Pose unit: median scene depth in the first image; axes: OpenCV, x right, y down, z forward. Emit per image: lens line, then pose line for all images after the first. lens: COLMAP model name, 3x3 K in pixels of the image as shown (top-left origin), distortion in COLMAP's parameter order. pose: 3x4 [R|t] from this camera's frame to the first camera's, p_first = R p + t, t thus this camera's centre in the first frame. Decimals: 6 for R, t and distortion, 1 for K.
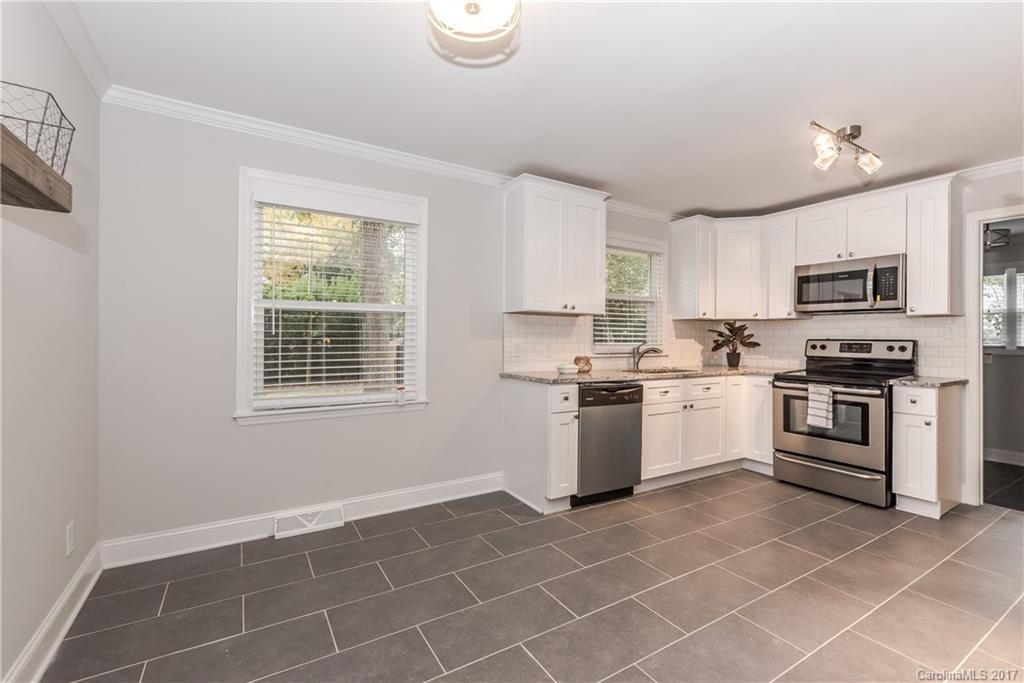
lens RADIAL K [[444.0, 0, 505.8], [0, 444.0, 341.1], [0, 0, 1]] dist [0.000345, -0.000448]
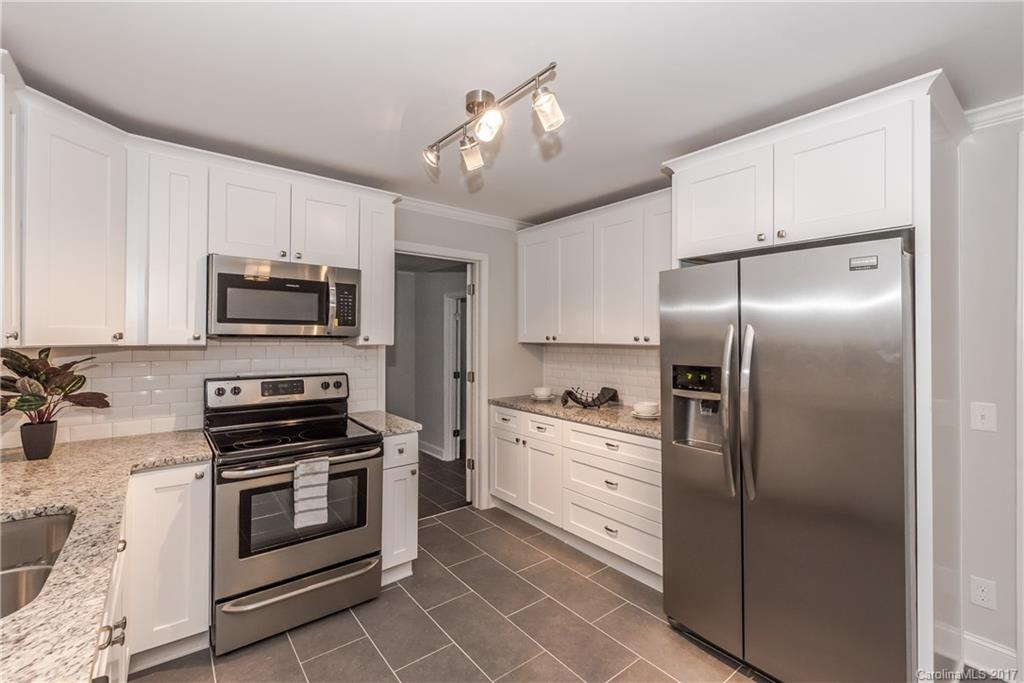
lens RADIAL K [[444.0, 0, 517.6], [0, 444.0, 334.4], [0, 0, 1]] dist [0.000345, -0.000448]
pose [[-0.128239, -0.006363, 0.991723, 0.047219], [-0.003014, 0.999977, 0.006027, -0.079547], [-0.991739, -0.002216, -0.128256, 0.771552]]
